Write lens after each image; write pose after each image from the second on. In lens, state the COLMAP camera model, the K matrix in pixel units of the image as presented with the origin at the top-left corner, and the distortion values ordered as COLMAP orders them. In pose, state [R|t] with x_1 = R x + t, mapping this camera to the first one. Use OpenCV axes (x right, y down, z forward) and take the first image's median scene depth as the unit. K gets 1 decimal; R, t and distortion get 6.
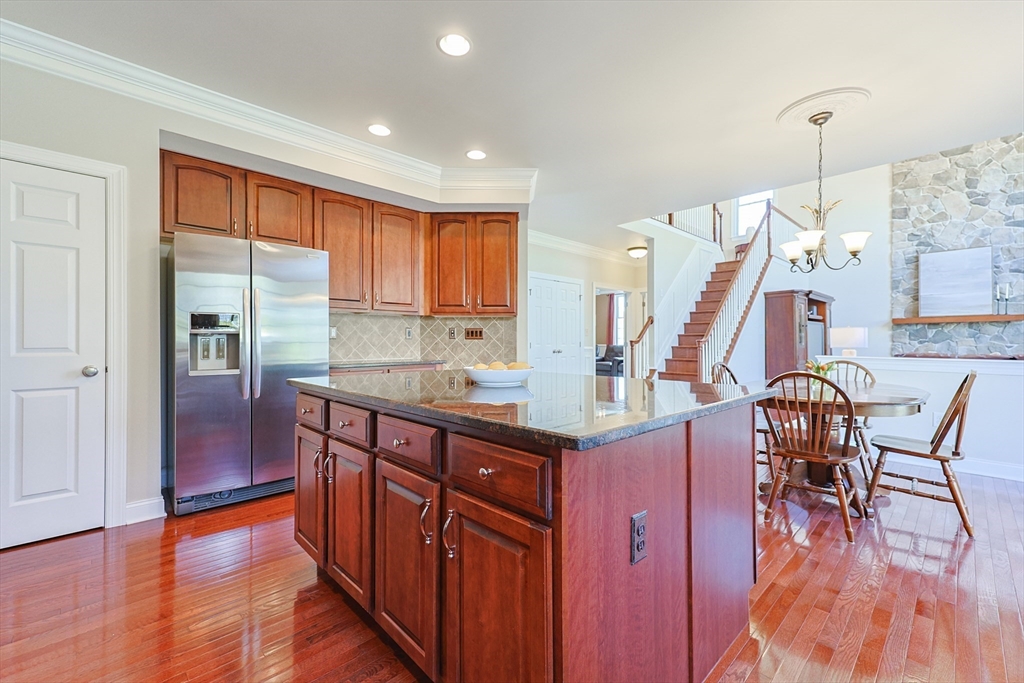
lens RADIAL K [[440.2, 0, 491.9], [0, 440.2, 340.6], [0, 0, 1]] dist [0.008146, 0.001050]
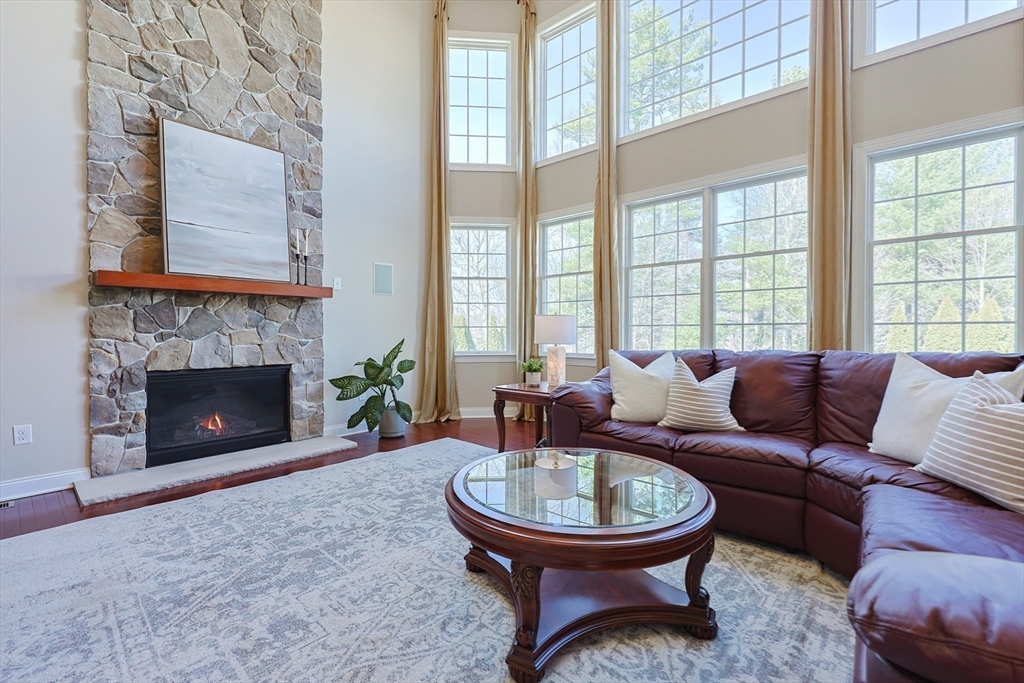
lens RADIAL K [[440.2, 0, 519.5], [0, 440.2, 332.1], [0, 0, 1]] dist [0.008146, 0.001050]
pose [[-0.090245, 0.001892, 0.995918, 0.533044], [-0.001833, 0.999996, -0.002066, -0.000543], [-0.995918, -0.002012, -0.090241, 0.710167]]
